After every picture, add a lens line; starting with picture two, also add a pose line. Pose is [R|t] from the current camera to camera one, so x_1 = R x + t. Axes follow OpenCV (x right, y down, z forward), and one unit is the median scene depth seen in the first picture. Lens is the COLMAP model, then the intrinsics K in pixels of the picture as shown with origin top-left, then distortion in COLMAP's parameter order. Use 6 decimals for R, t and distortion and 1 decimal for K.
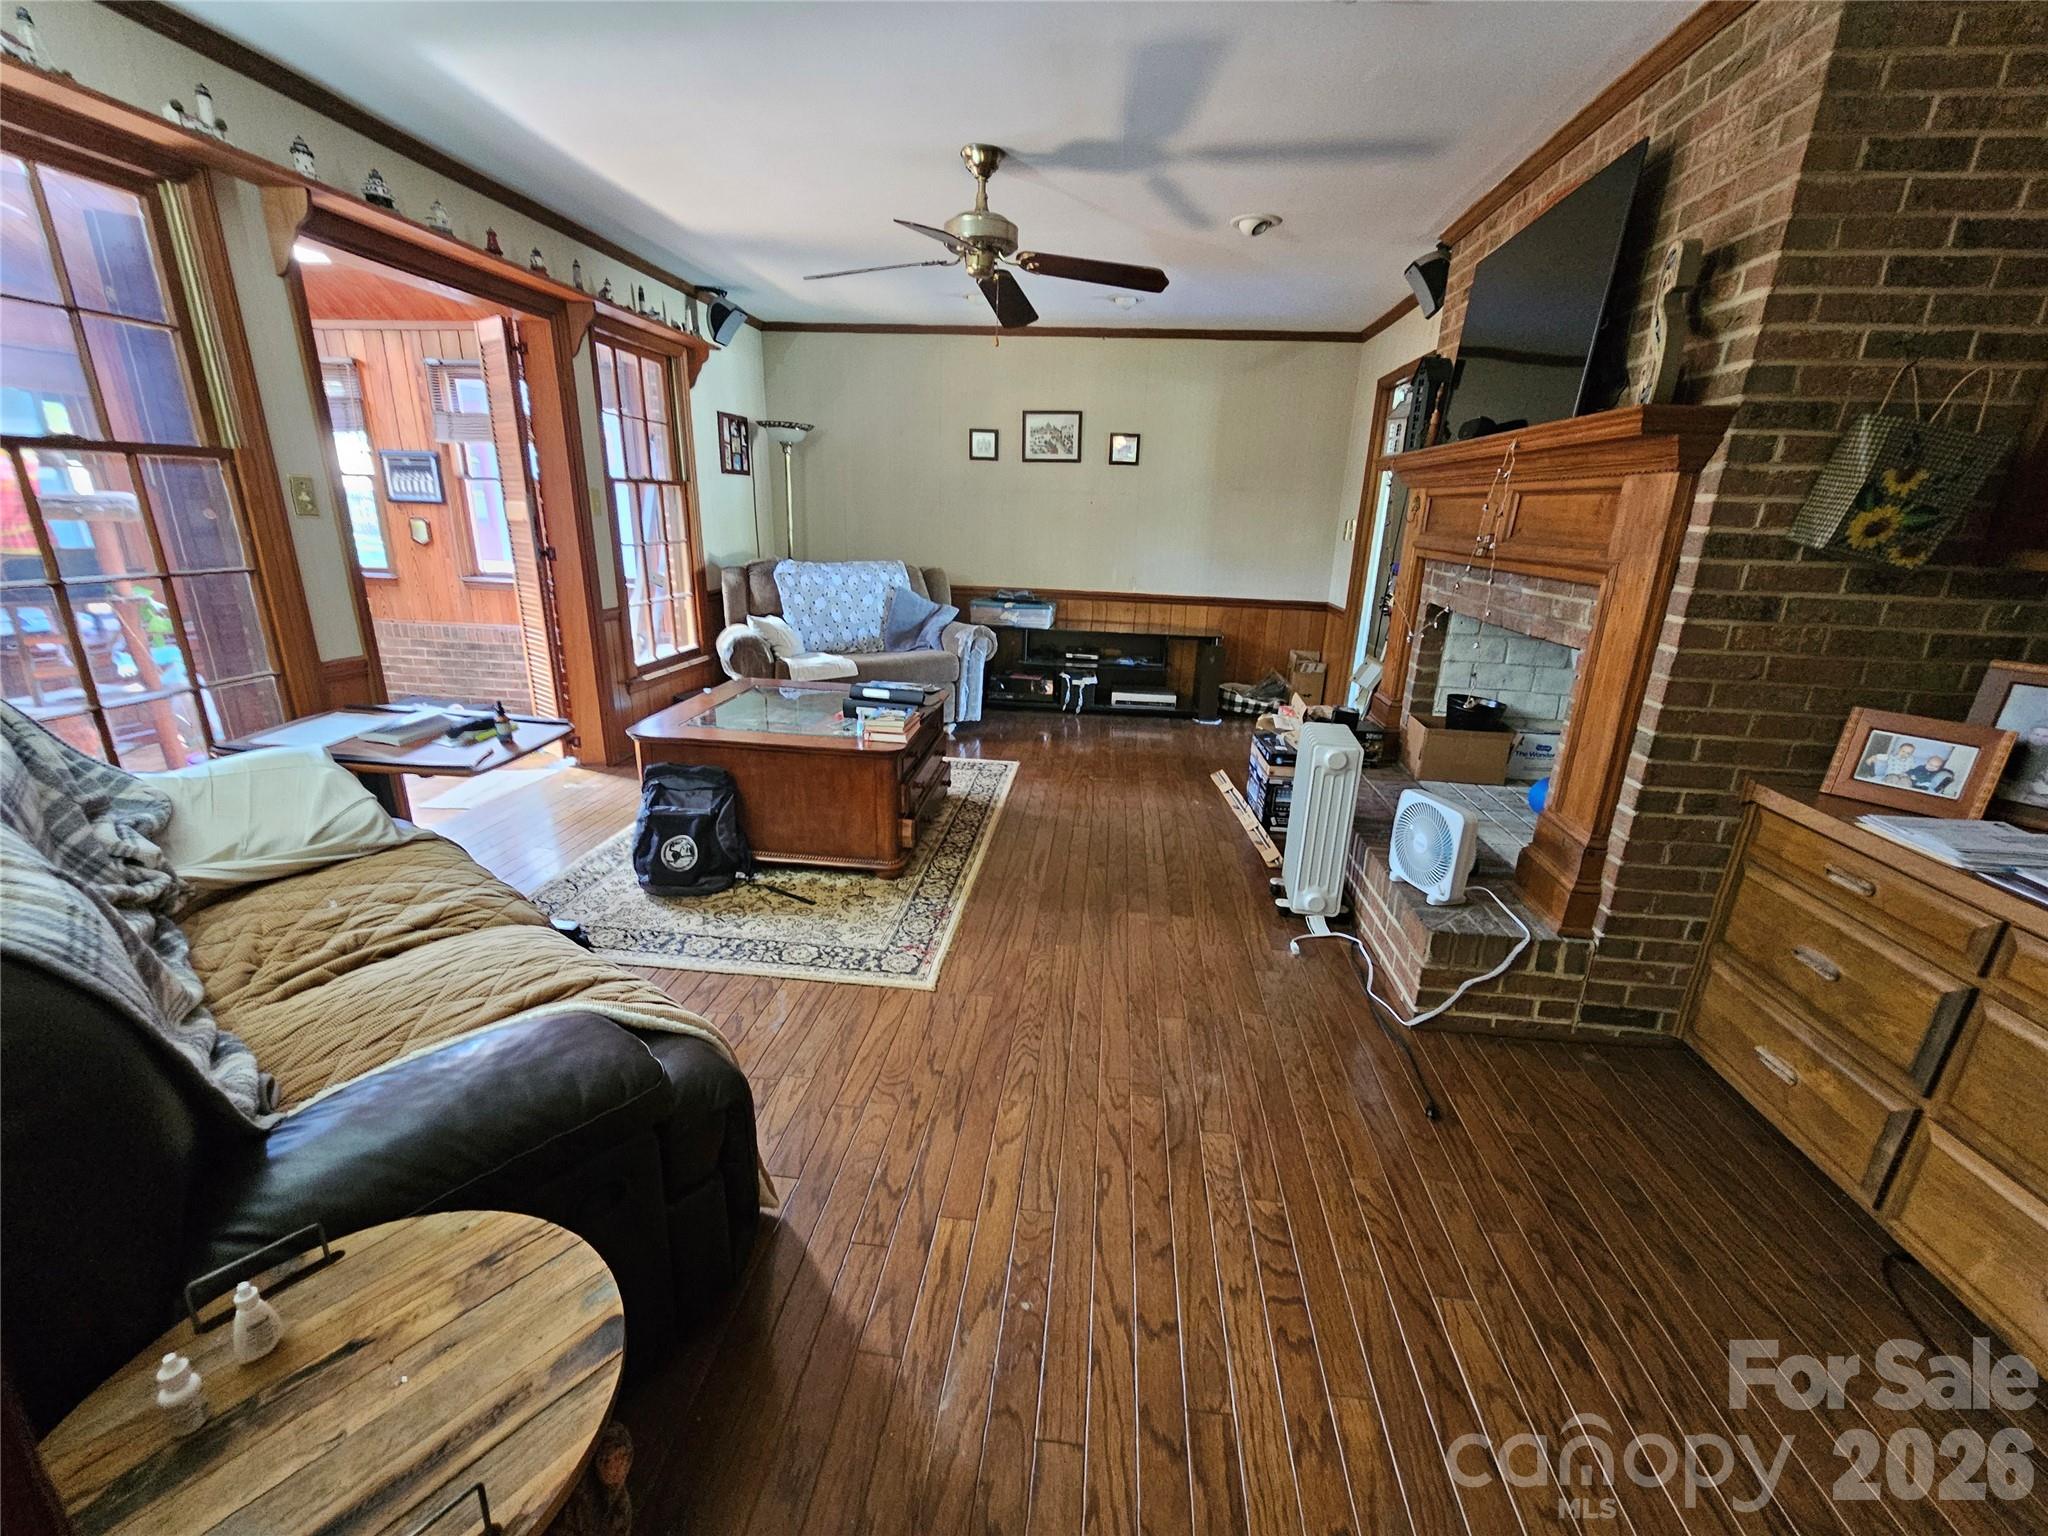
lens RADIAL K [[833.9, 0, 1029.0], [0, 833.9, 770.6], [0, 0, 1]] dist [0.000173, 0.000601]
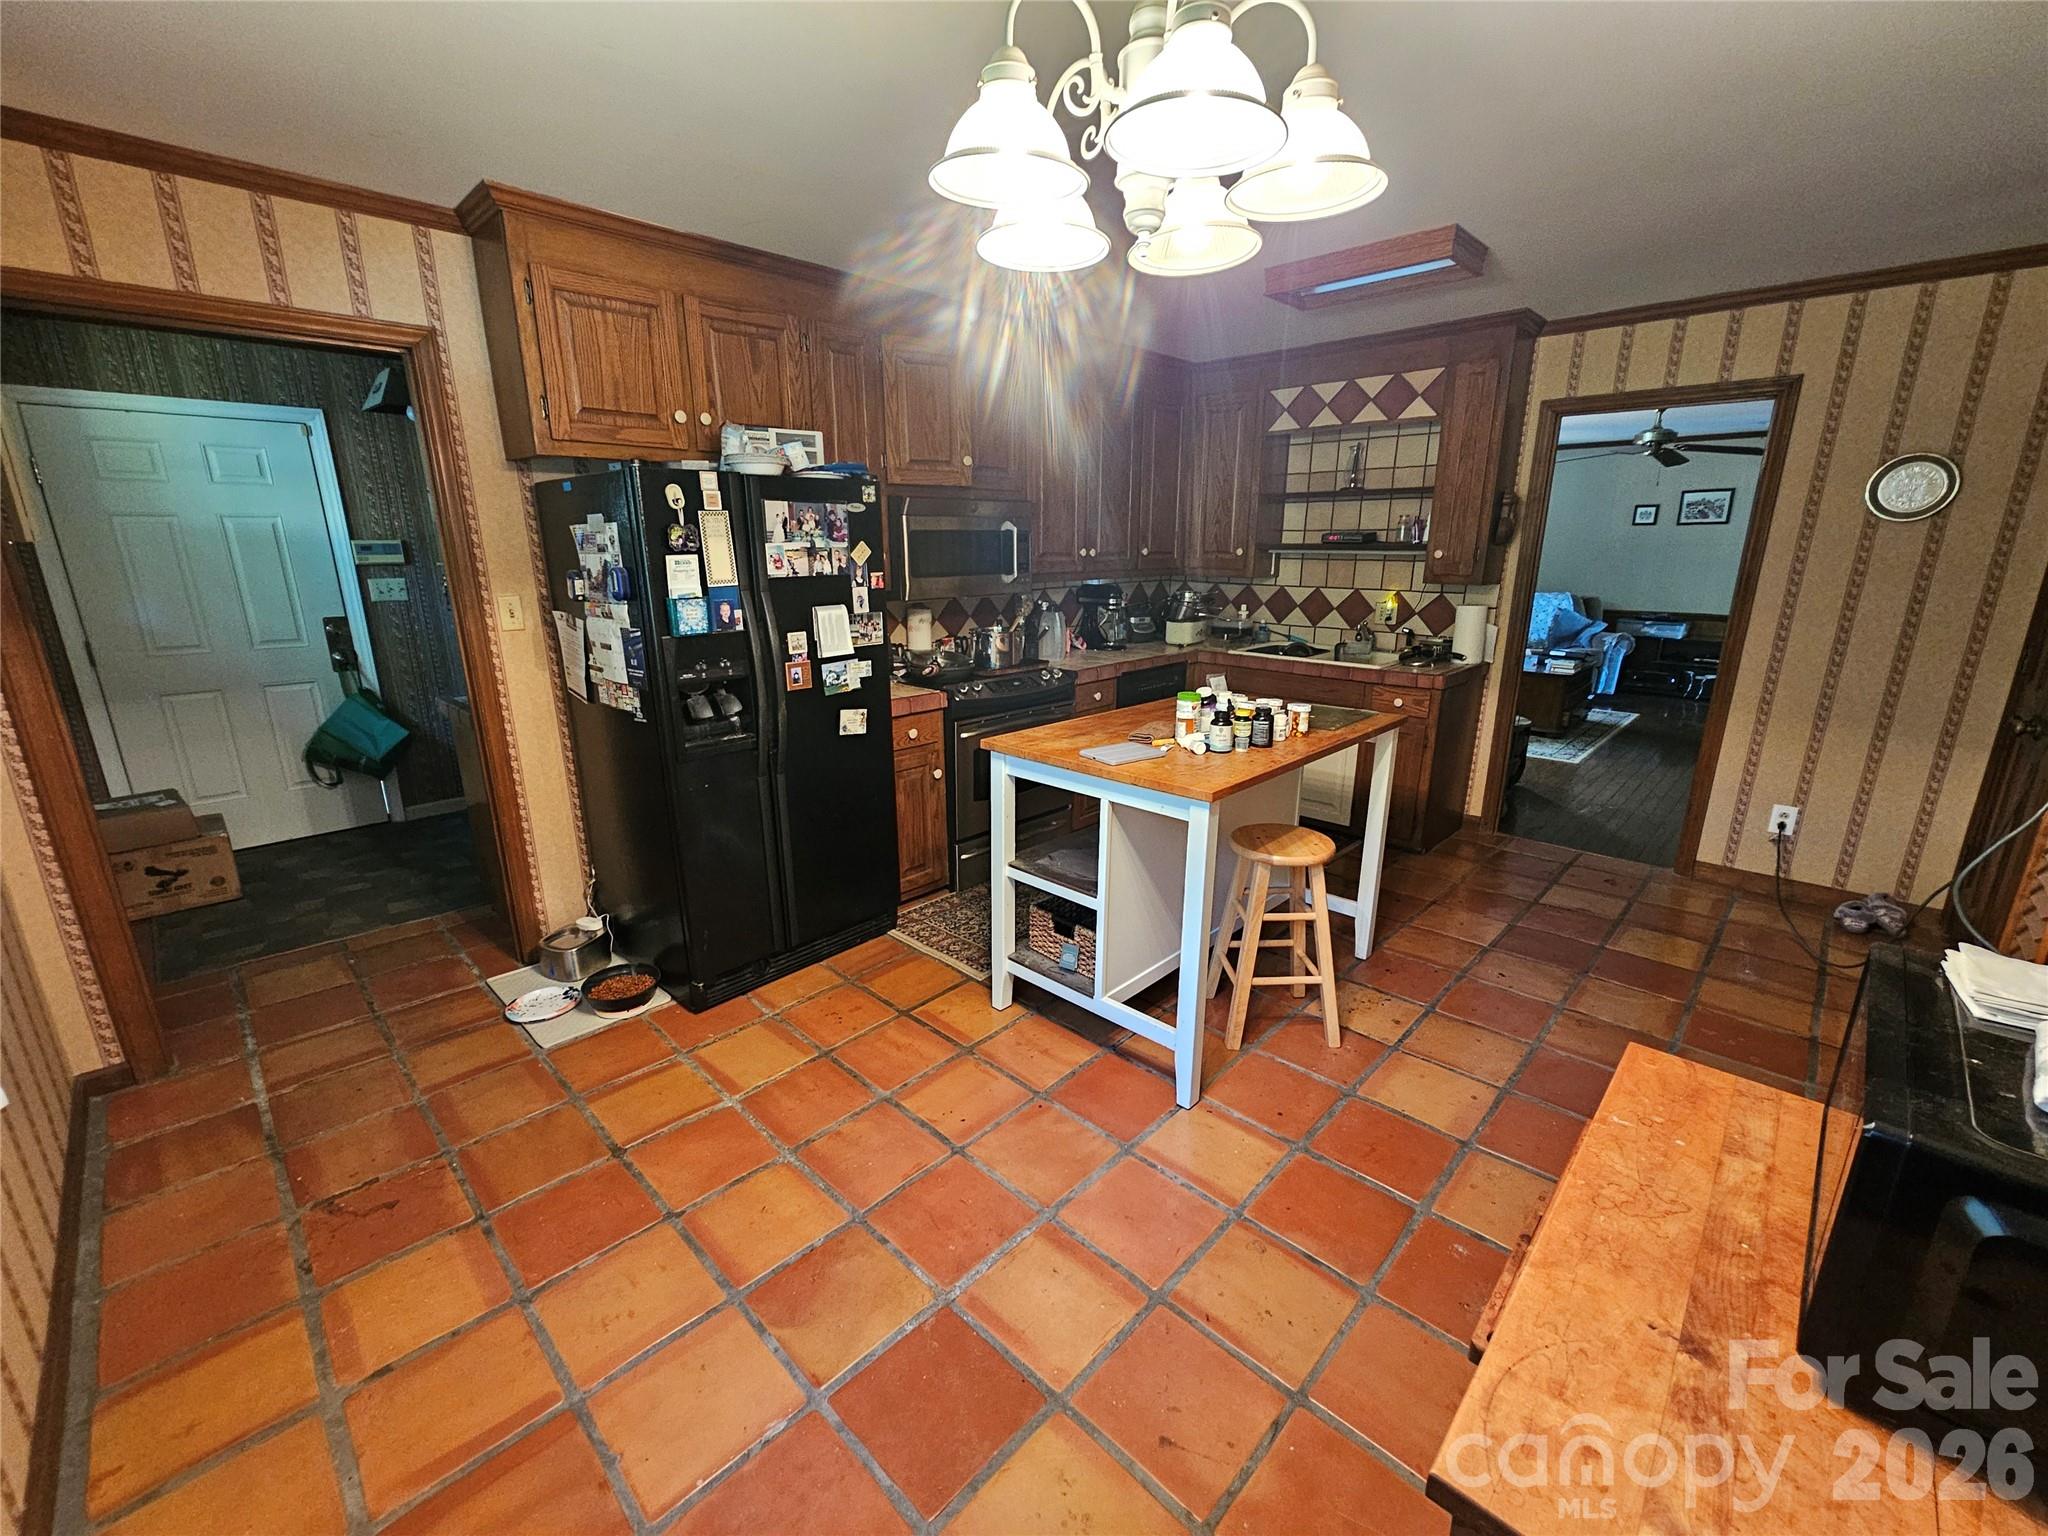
lens RADIAL K [[833.9, 0, 1034.9], [0, 833.9, 764.0], [0, 0, 1]] dist [0.000173, 0.000601]
pose [[0.784549, 0.126896, -0.606943, 0.052376], [-0.156719, 0.987635, 0.003910, 0.220990], [0.599935, 0.092052, 0.794736, -0.827905]]
